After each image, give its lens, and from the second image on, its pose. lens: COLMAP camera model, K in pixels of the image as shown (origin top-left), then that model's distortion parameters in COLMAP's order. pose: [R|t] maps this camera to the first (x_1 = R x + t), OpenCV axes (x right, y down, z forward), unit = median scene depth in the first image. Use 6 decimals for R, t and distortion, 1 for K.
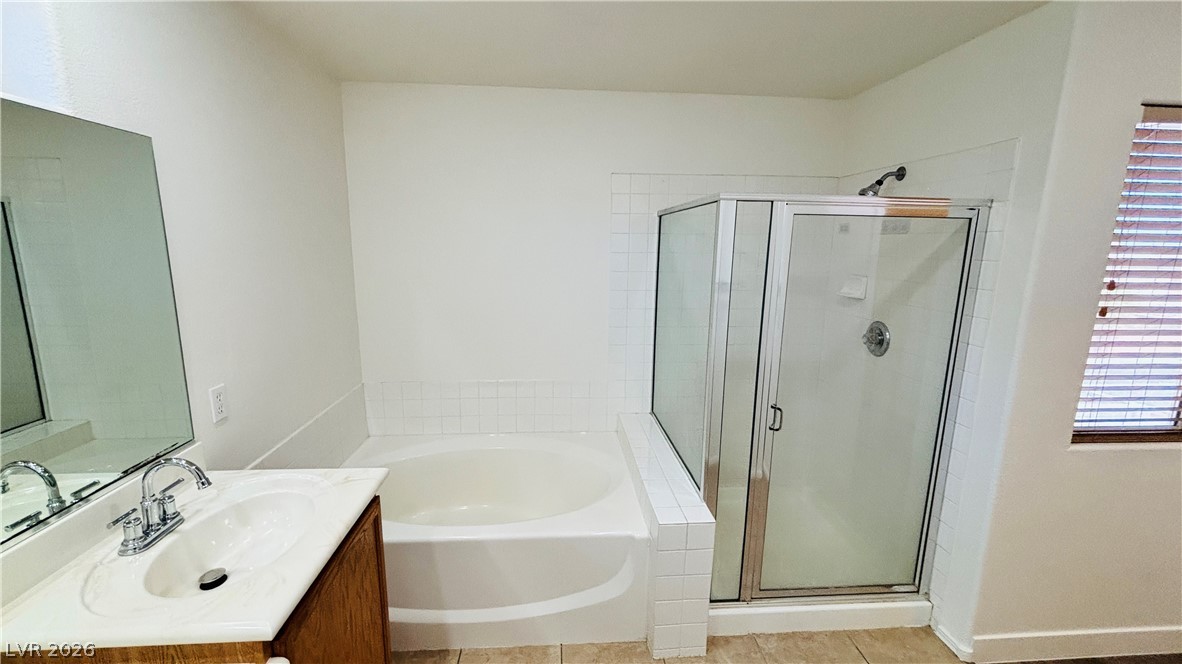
lens RADIAL K [[483.2, 0, 589.2], [0, 483.2, 330.6], [0, 0, 1]] dist [-0.000982, 0.000167]
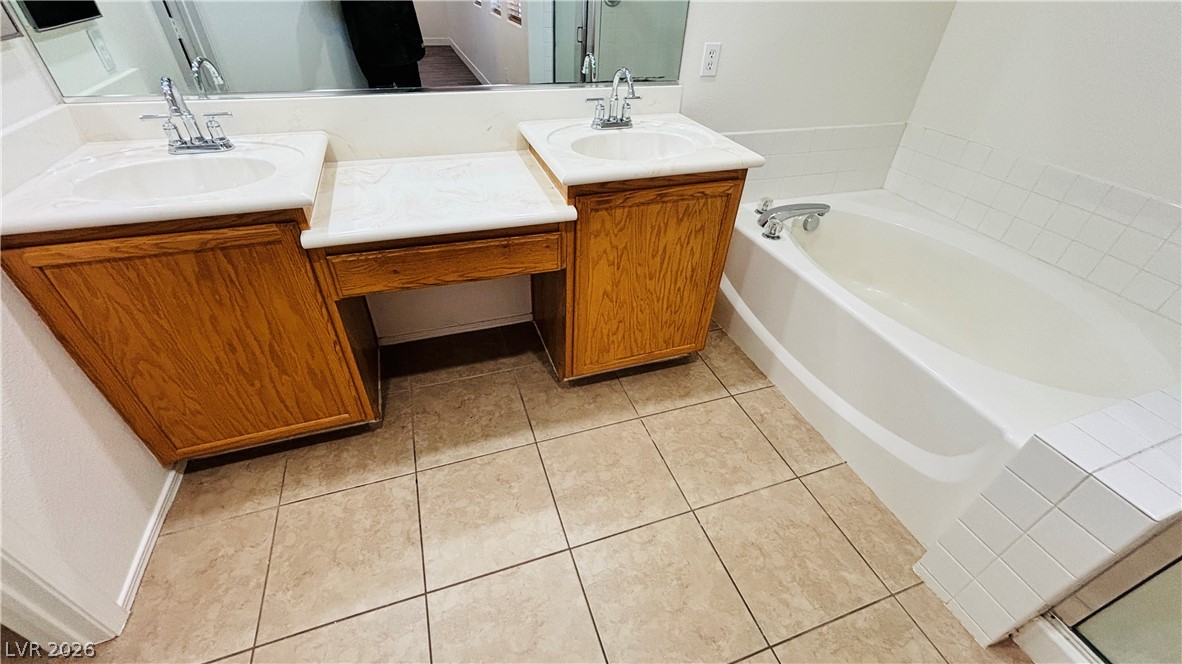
lens RADIAL K [[483.2, 0, 589.2], [0, 483.2, 330.6], [0, 0, 1]] dist [-0.000982, 0.000167]
pose [[0.263744, 0.580464, -0.770390, 0.402867], [-0.211388, 0.814036, 0.540980, 0.104751], [0.941145, 0.020171, 0.337400, 0.317597]]
